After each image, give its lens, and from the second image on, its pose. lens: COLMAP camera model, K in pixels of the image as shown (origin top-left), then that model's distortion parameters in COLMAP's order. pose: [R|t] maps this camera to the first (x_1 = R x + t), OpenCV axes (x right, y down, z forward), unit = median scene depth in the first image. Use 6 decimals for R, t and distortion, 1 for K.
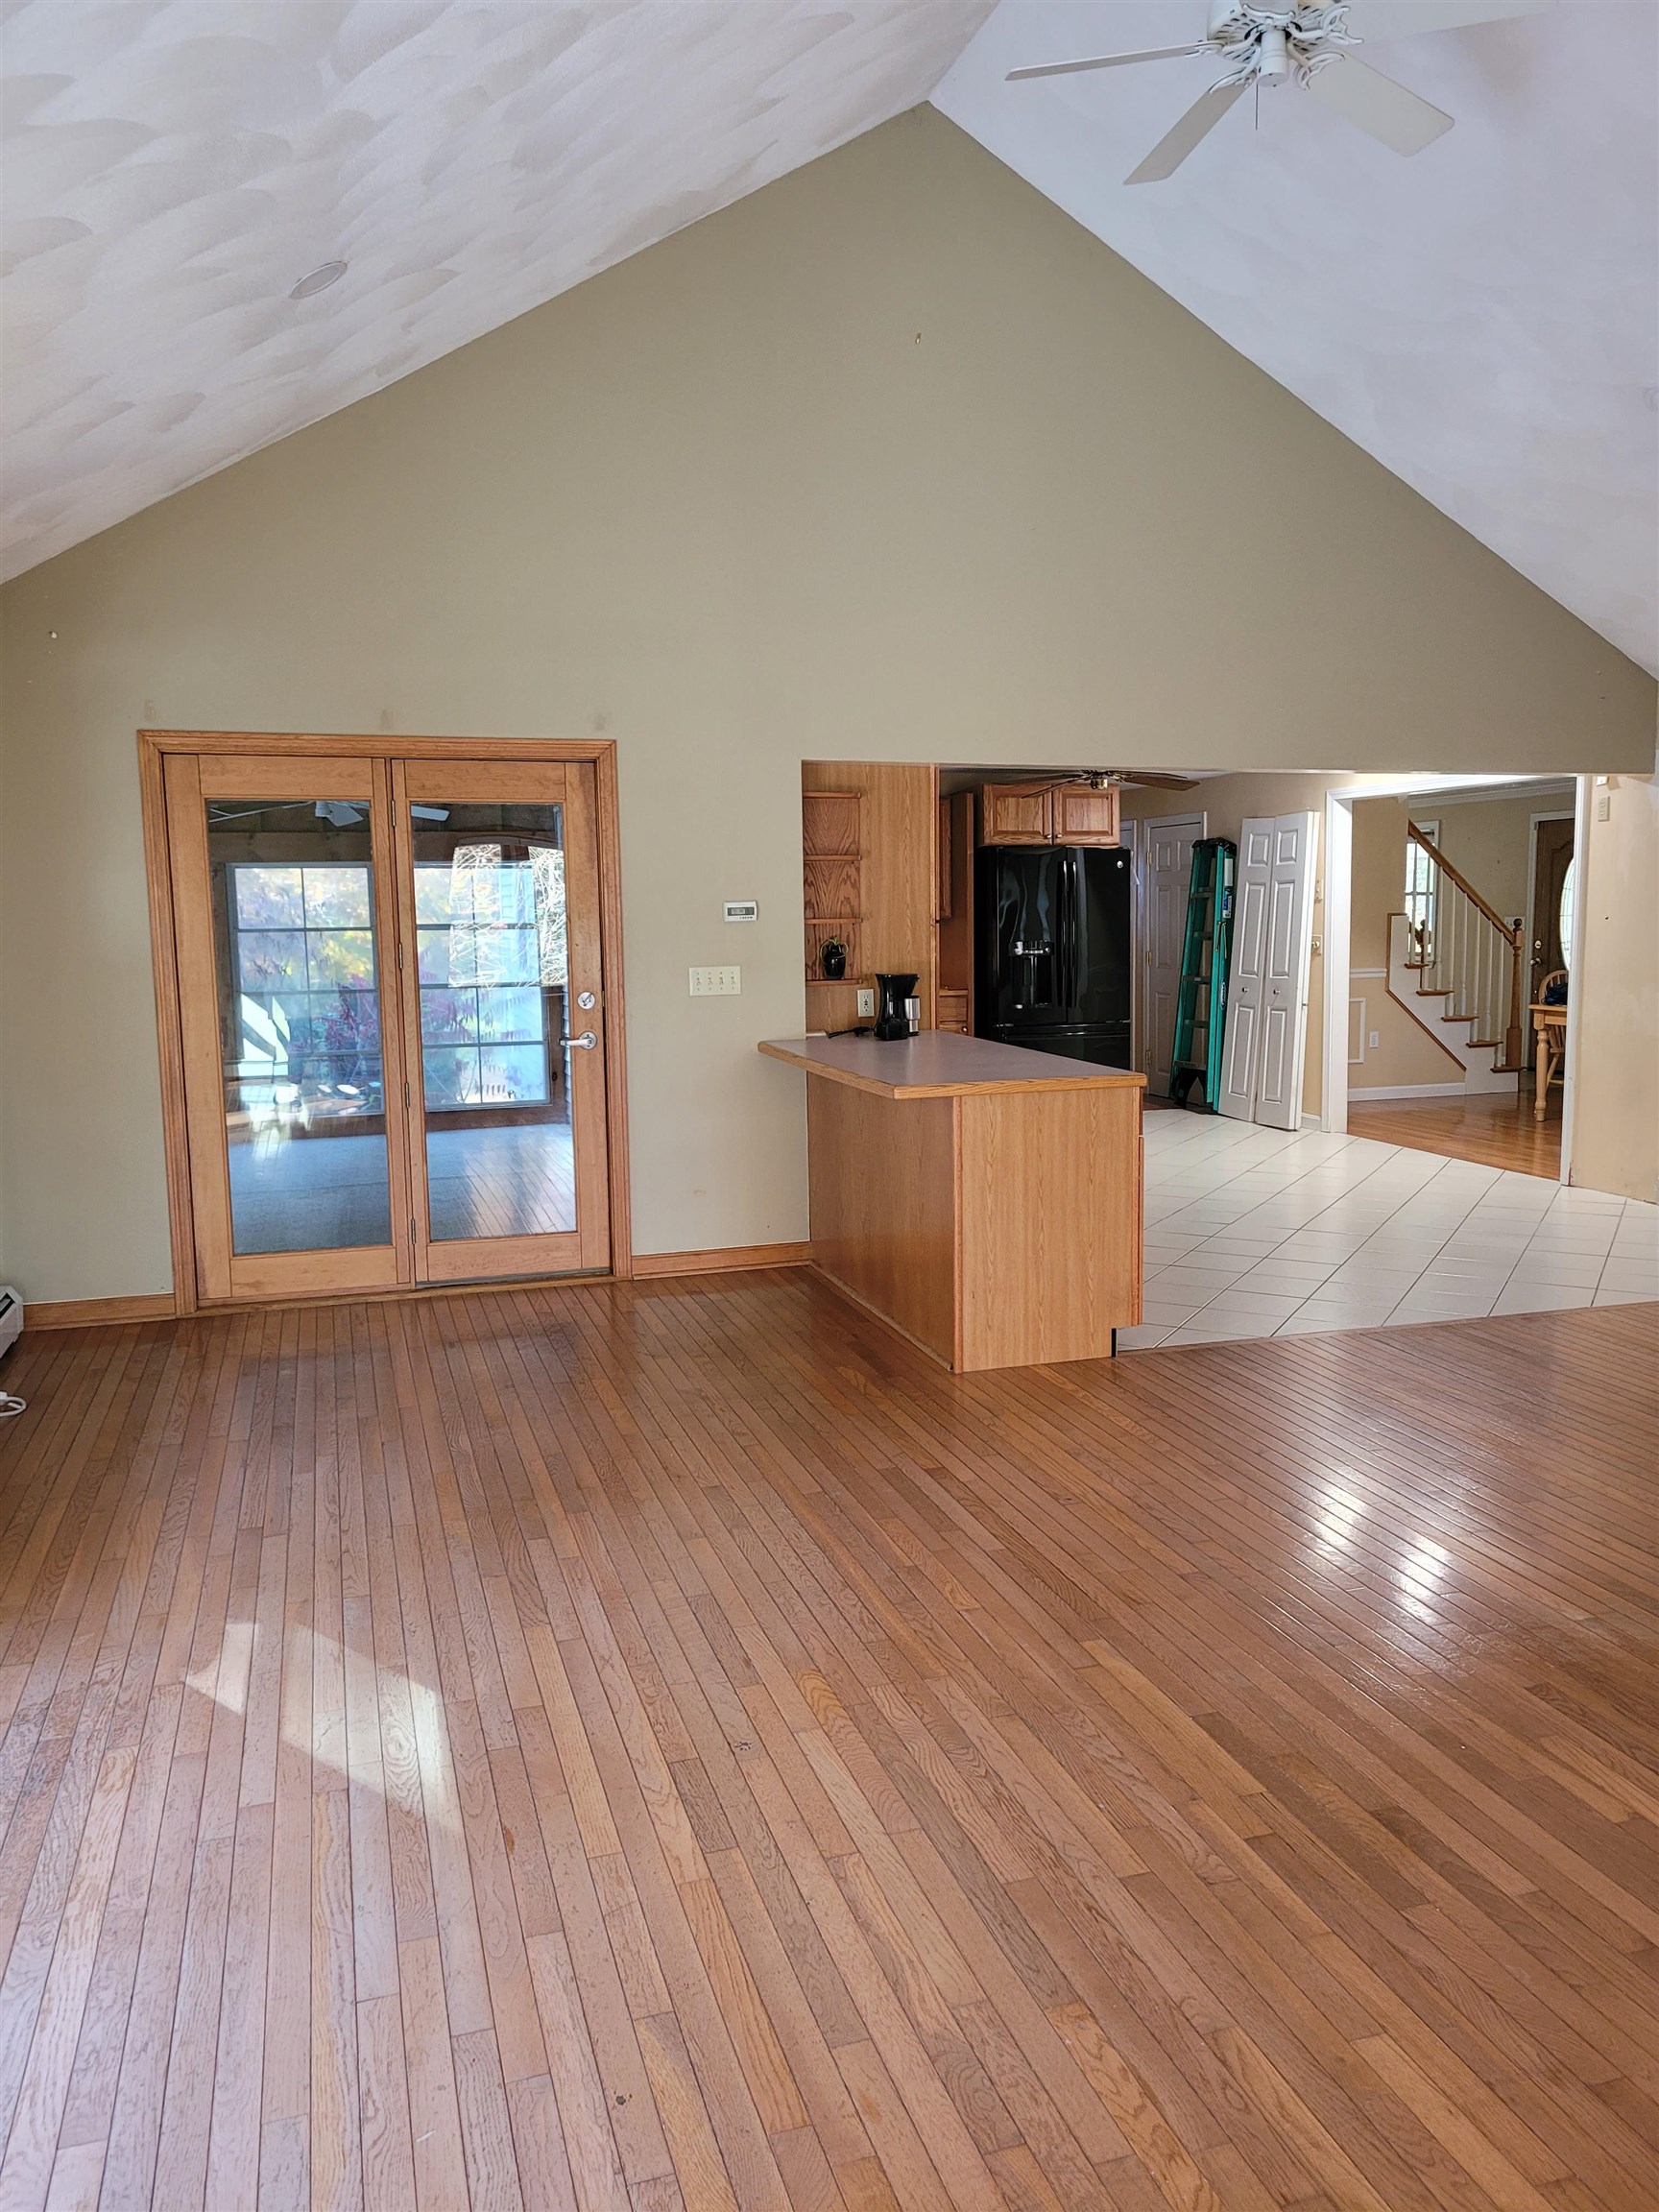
lens RADIAL K [[1646.8, 0, 829.5], [0, 1646.8, 1106.0], [0, 0, 1]] dist [0.021934, -0.002162]
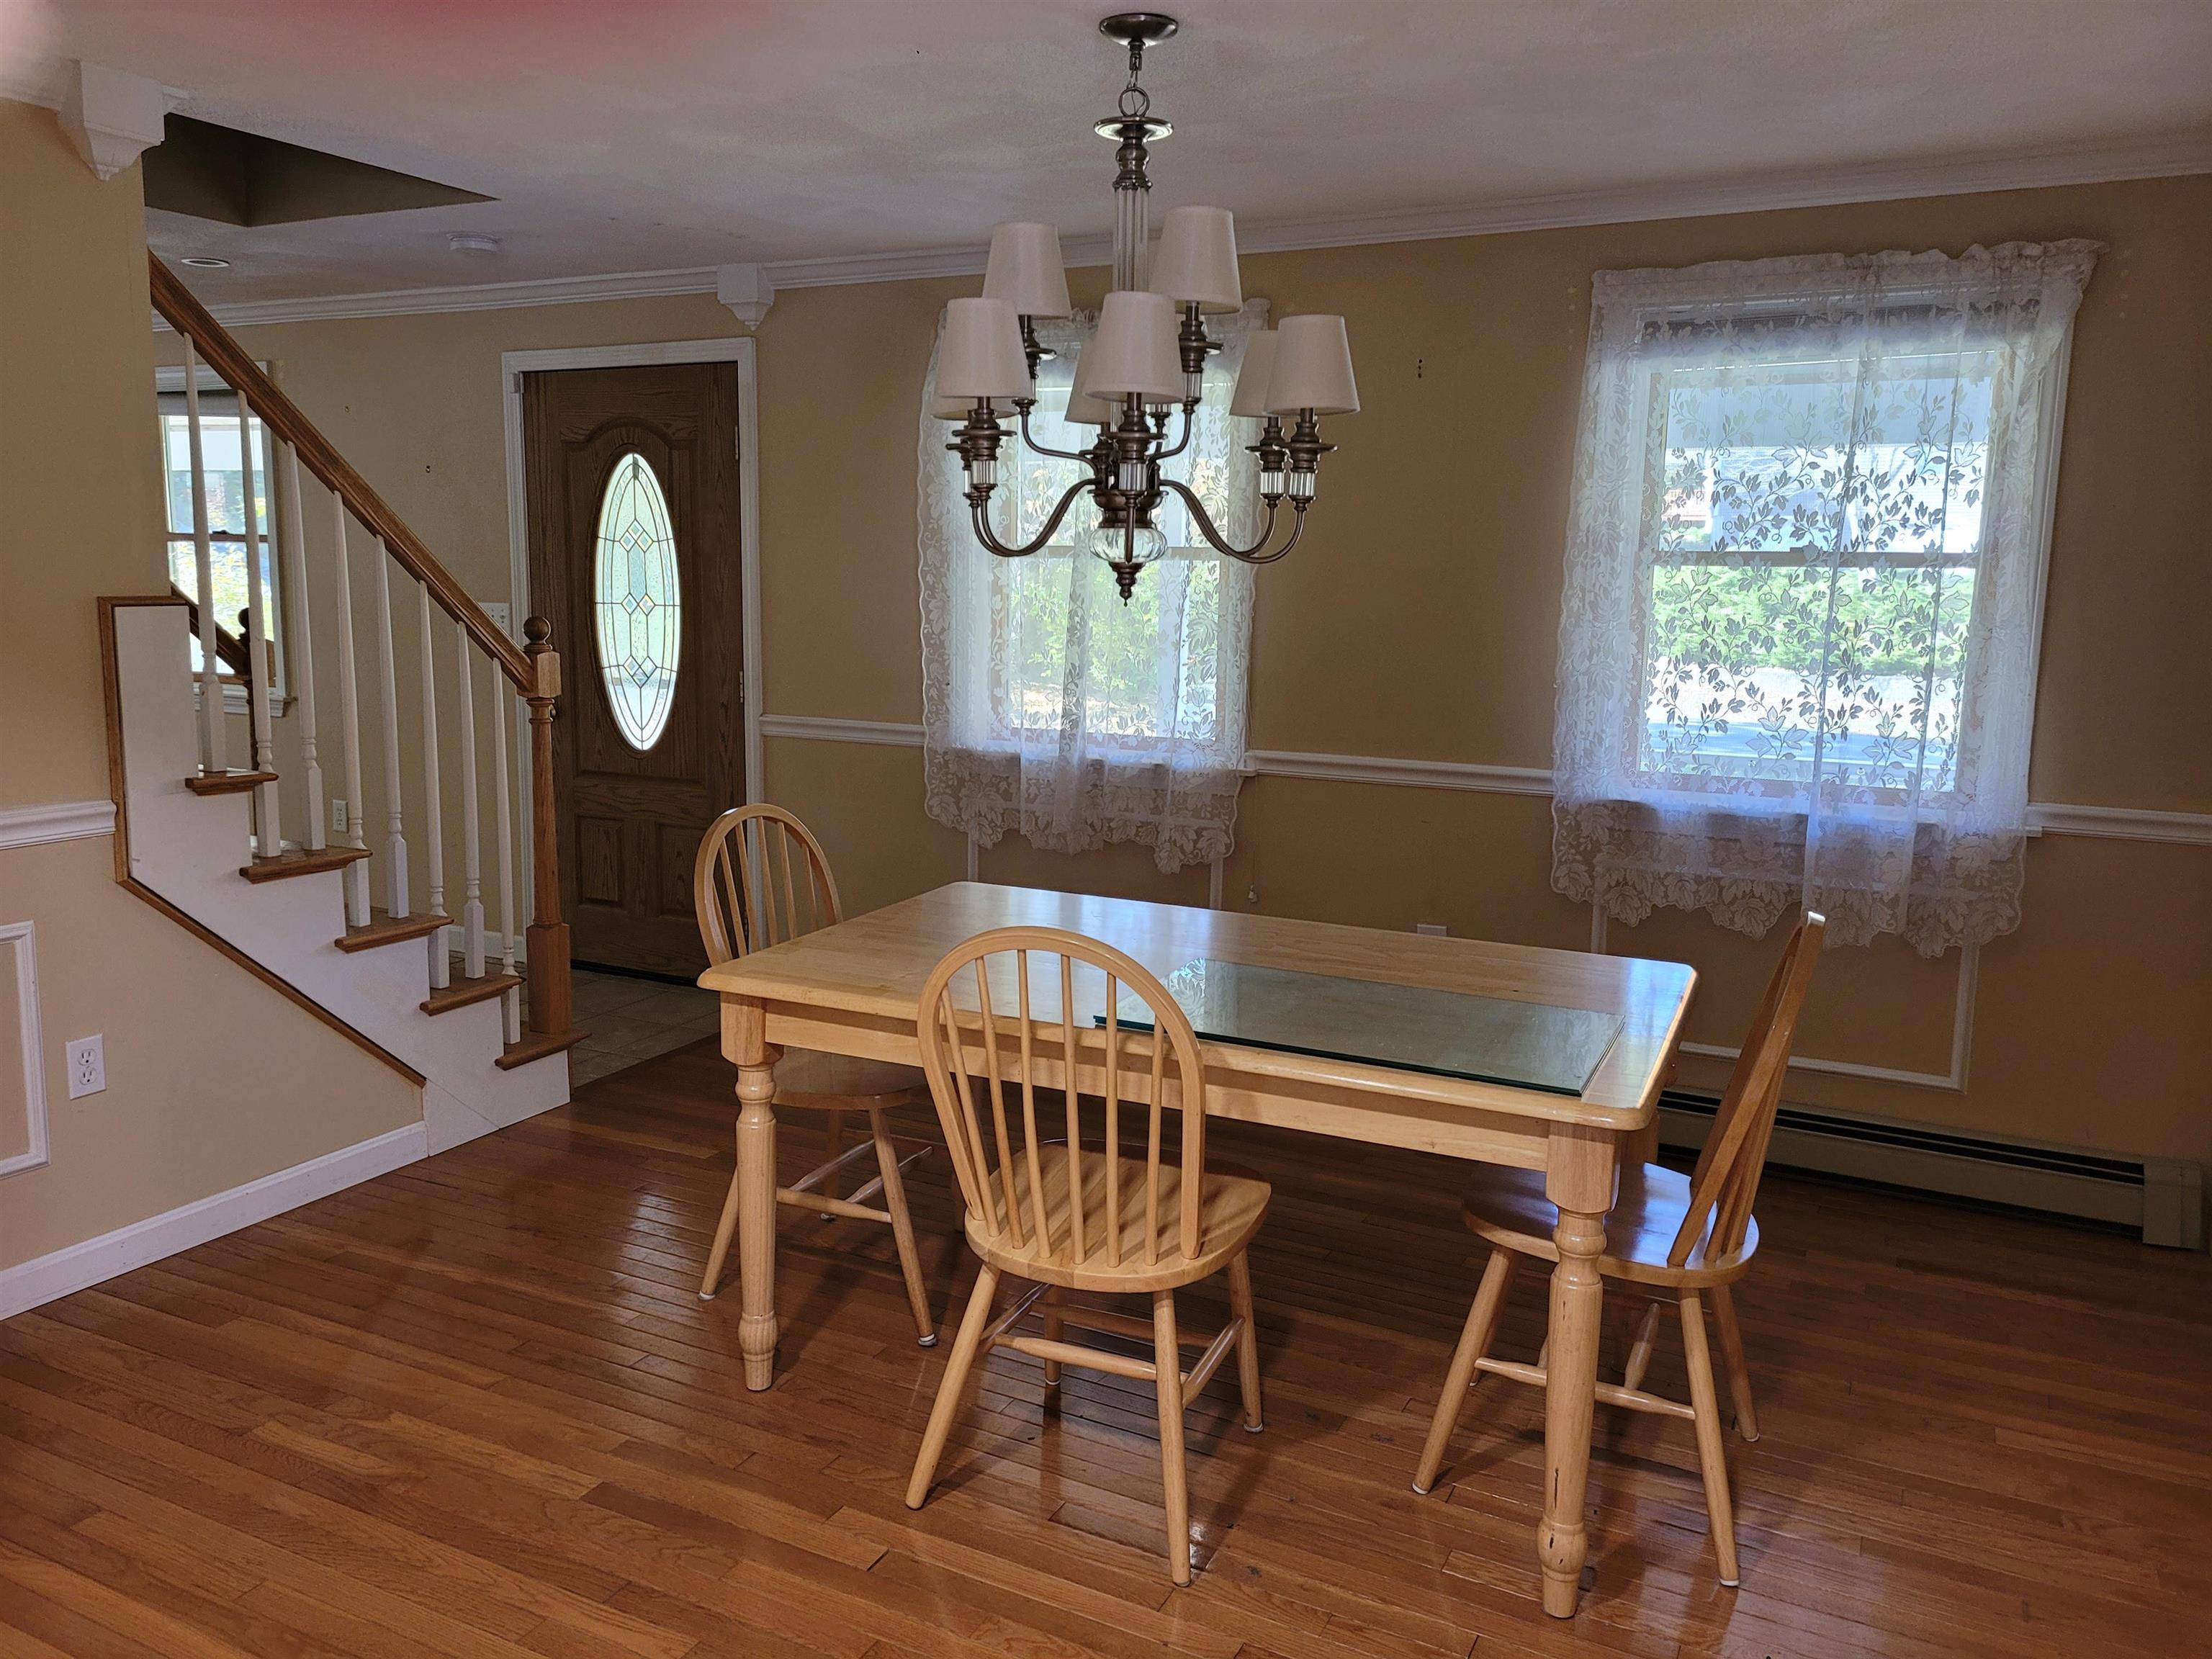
lens RADIAL K [[1646.8, 0, 1106.0], [0, 1646.8, 829.5], [0, 0, 1]] dist [0.021934, -0.002162]
pose [[0.687149, -0.086022, 0.721406, 0.245335], [0.061457, 0.996289, 0.060262, -0.082882], [-0.723913, 0.002926, 0.689885, 0.674337]]
